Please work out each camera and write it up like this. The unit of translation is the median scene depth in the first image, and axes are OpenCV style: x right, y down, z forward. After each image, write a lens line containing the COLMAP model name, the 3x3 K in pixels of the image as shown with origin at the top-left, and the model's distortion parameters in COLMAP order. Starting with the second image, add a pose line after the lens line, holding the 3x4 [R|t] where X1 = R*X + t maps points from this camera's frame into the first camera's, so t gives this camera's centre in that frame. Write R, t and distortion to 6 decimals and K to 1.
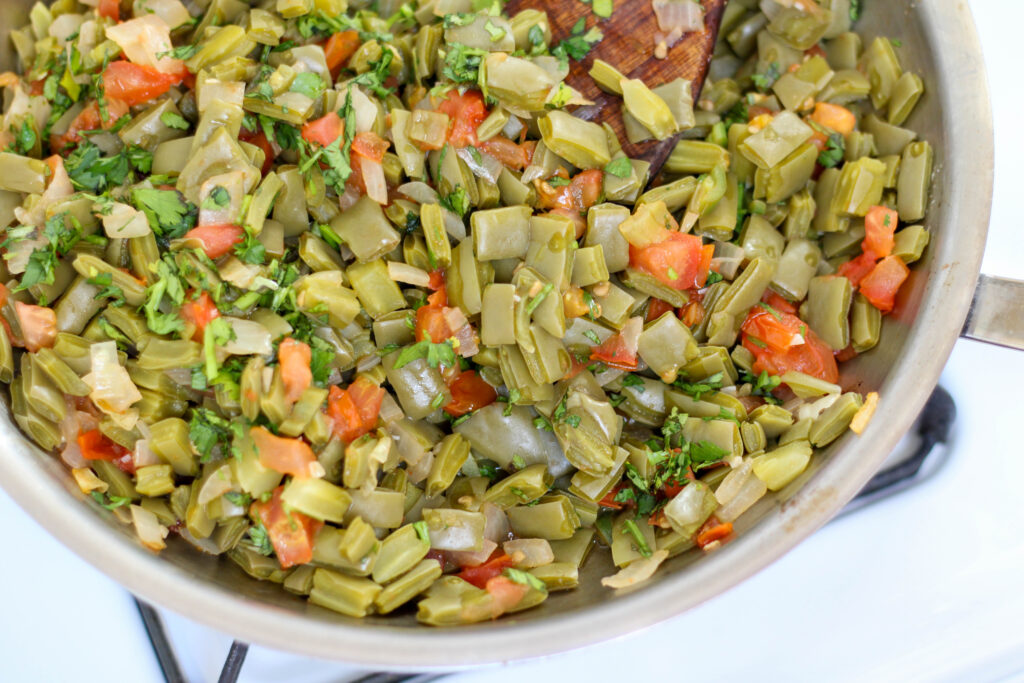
lens RADIAL K [[2706.0, 0, 512.0], [0, 2706.0, 341.5], [0, 0, 1]] dist [-0.159439, 0.214103]
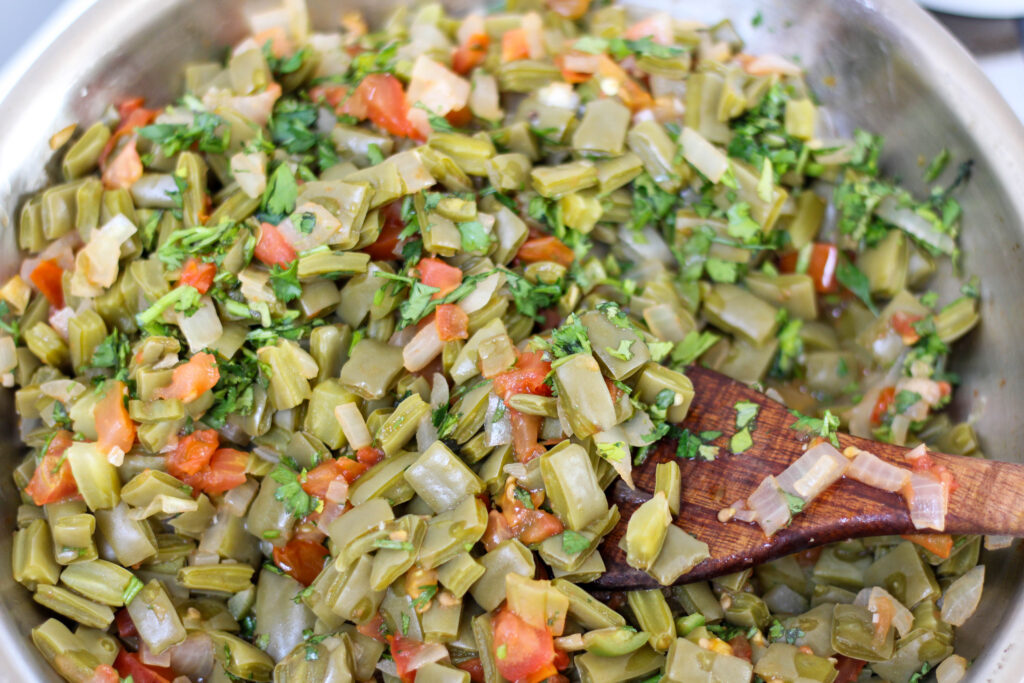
lens RADIAL K [[2706.0, 0, 512.0], [0, 2706.0, 341.5], [0, 0, 1]] dist [-0.159439, 0.214103]
pose [[0.518141, 0.751979, -0.407501, 0.350681], [-0.797436, 0.596994, 0.087712, -0.168572], [0.309233, 0.279509, 0.908983, 0.148578]]
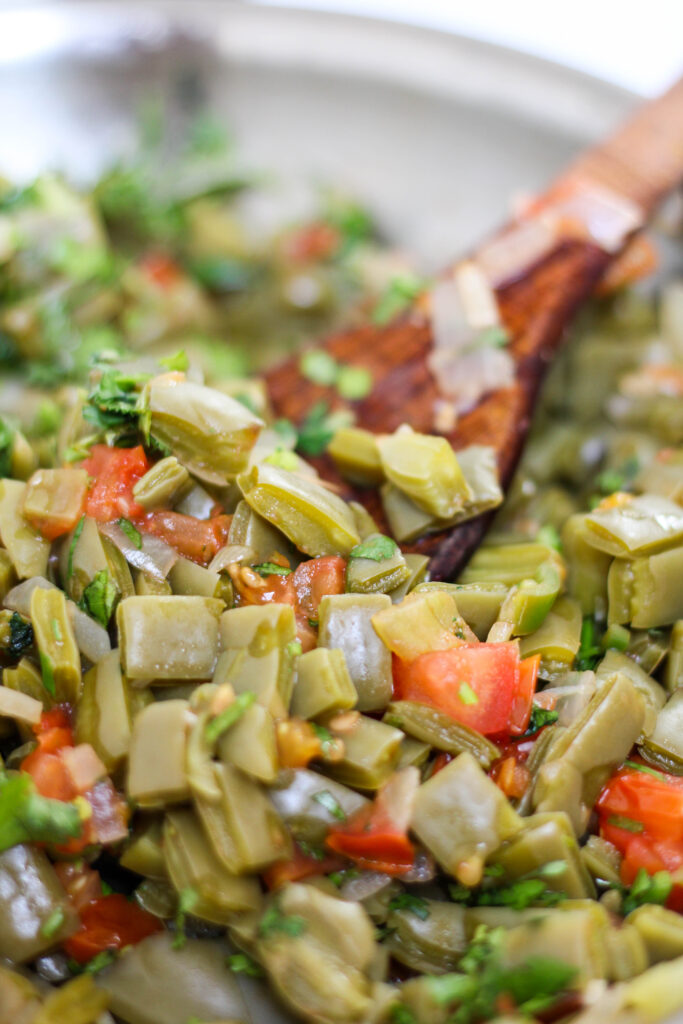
lens RADIAL K [[2706.0, 0, 341.5], [0, 2706.0, 512.0], [0, 0, 1]] dist [-0.159439, 0.214103]
pose [[0.998938, -0.031082, -0.033999, 0.053104], [0.010961, 0.877237, -0.479932, 0.213526], [0.044743, 0.479050, 0.876646, 0.479783]]
